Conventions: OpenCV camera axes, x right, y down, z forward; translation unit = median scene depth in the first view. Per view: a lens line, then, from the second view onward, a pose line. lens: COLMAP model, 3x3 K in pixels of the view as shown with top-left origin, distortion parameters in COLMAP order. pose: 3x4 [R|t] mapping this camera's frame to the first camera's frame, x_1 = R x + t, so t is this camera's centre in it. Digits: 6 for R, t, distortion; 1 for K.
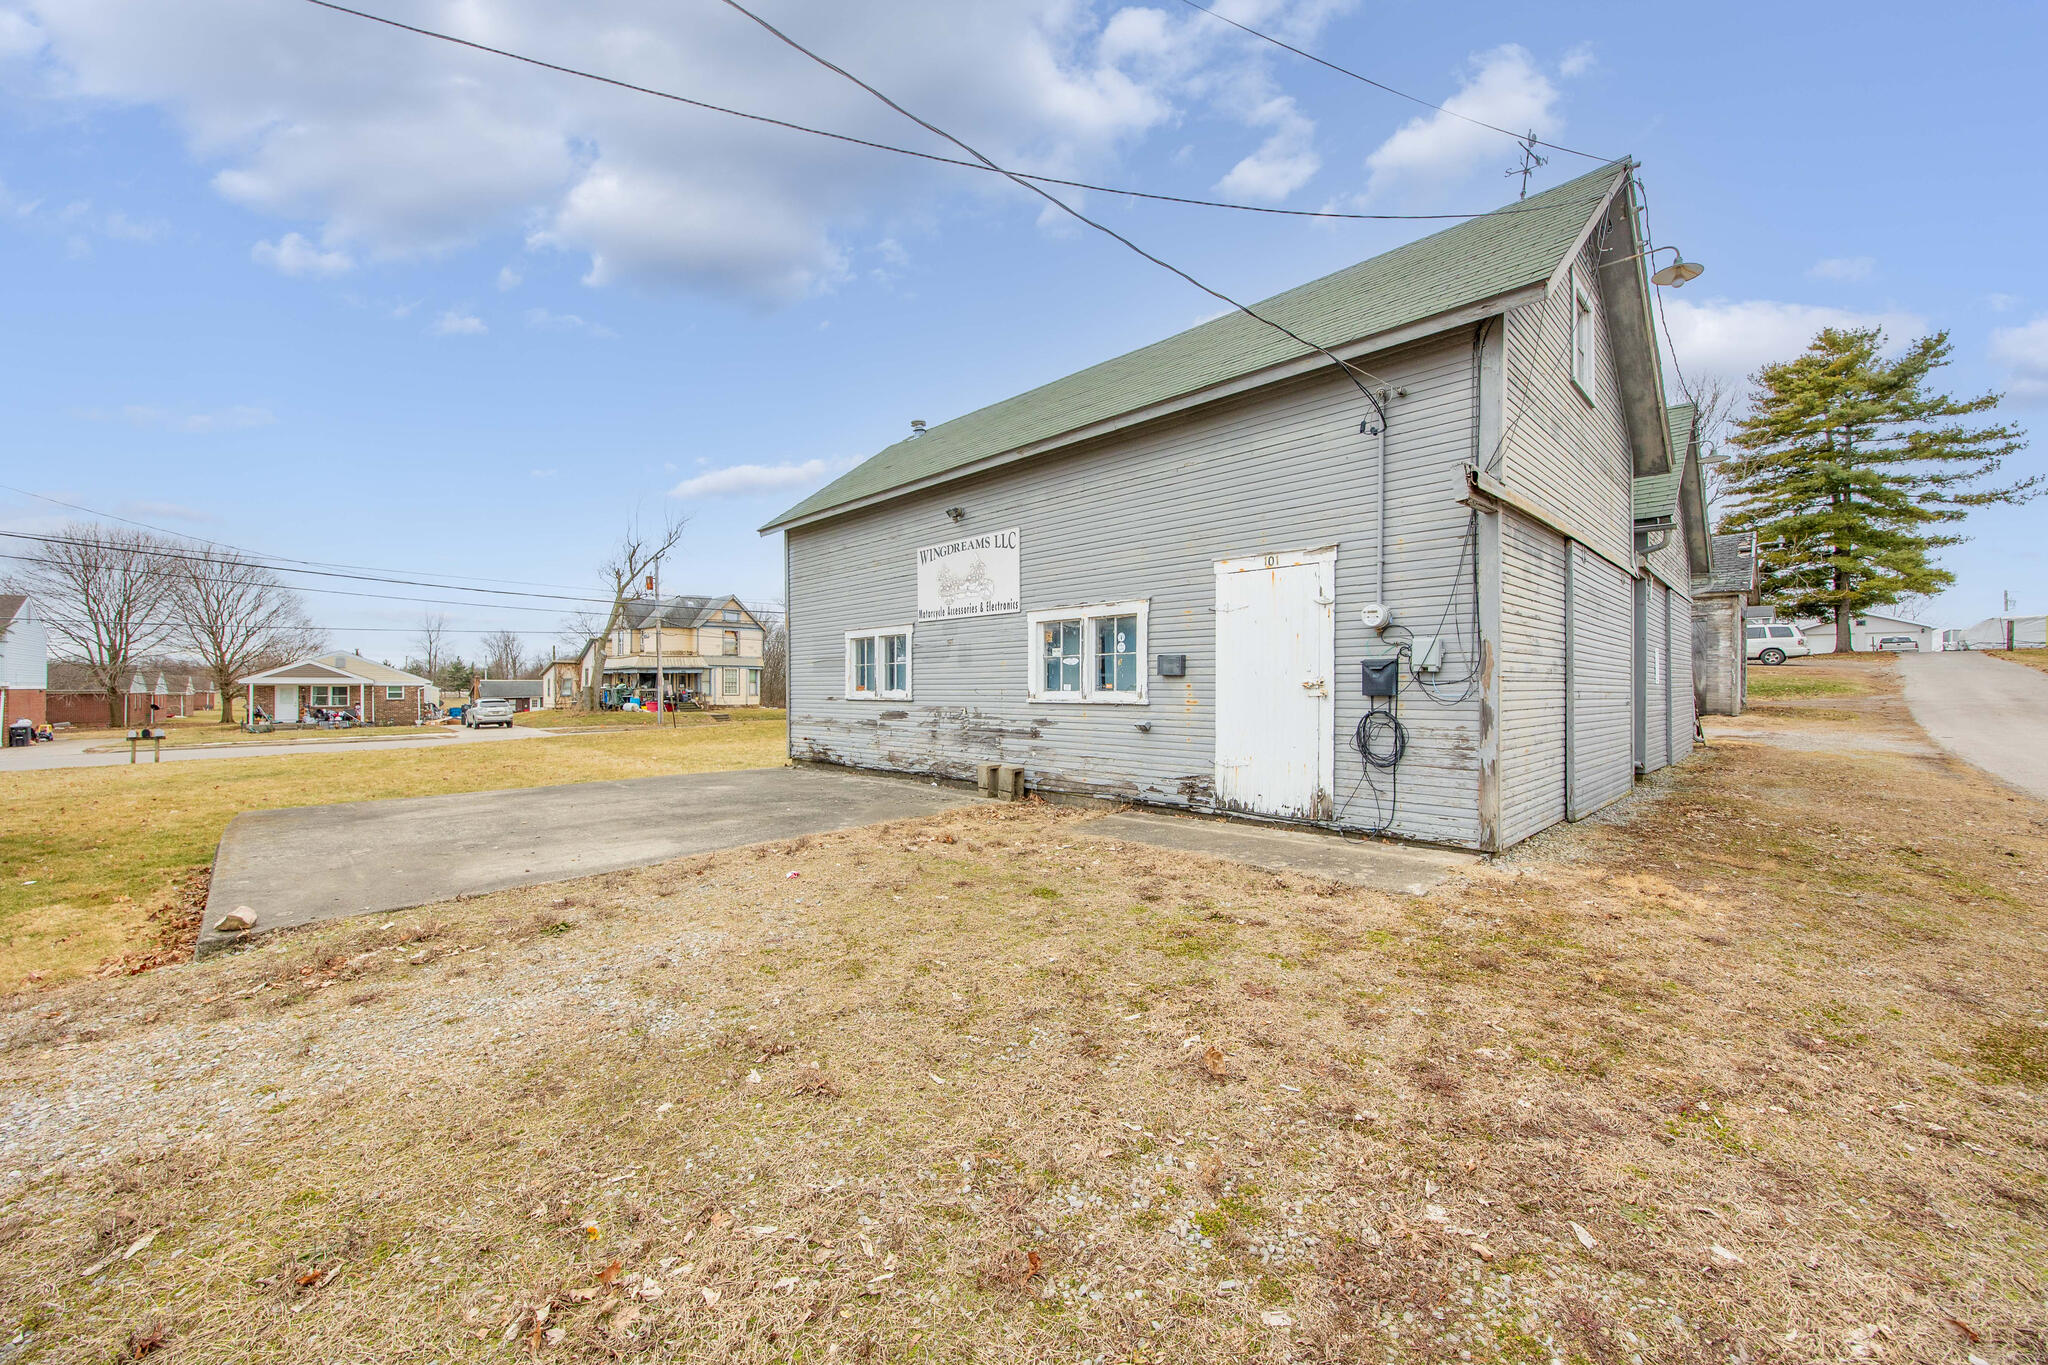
lens RADIAL K [[790.1, 0, 1024.0], [0, 790.1, 682.5], [0, 0, 1]] dist [-0.018496, -0.000009]
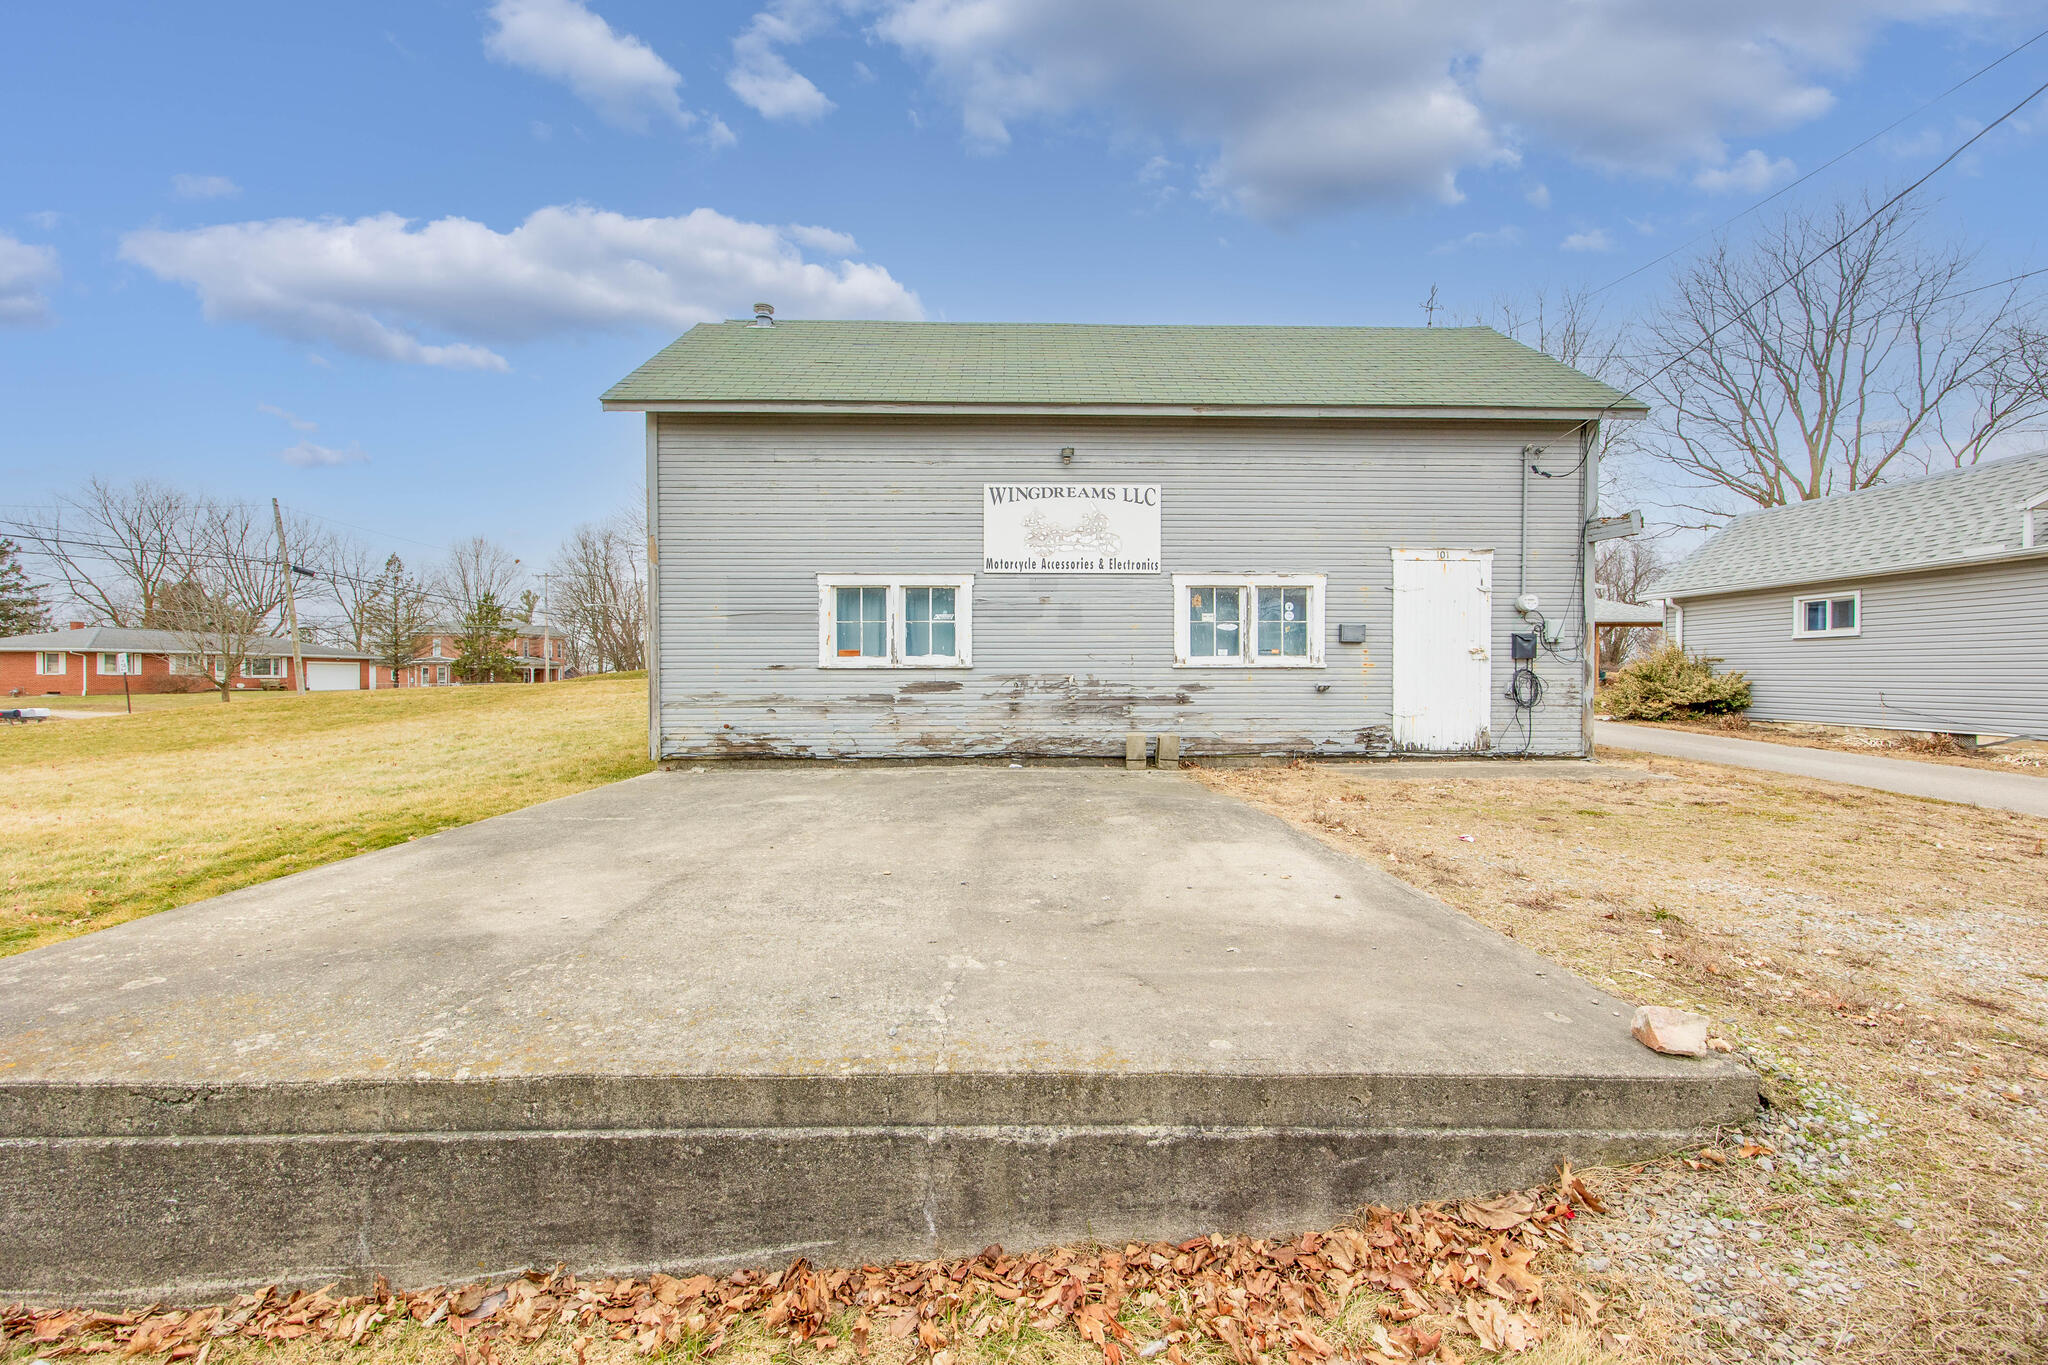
lens RADIAL K [[790.1, 0, 1024.0], [0, 790.1, 682.5], [0, 0, 1]] dist [-0.018496, -0.000009]
pose [[0.678686, -0.005802, 0.734405, -0.789136], [-0.005490, 0.999901, 0.012973, 0.030245], [-0.734408, -0.012837, 0.678587, 0.451301]]
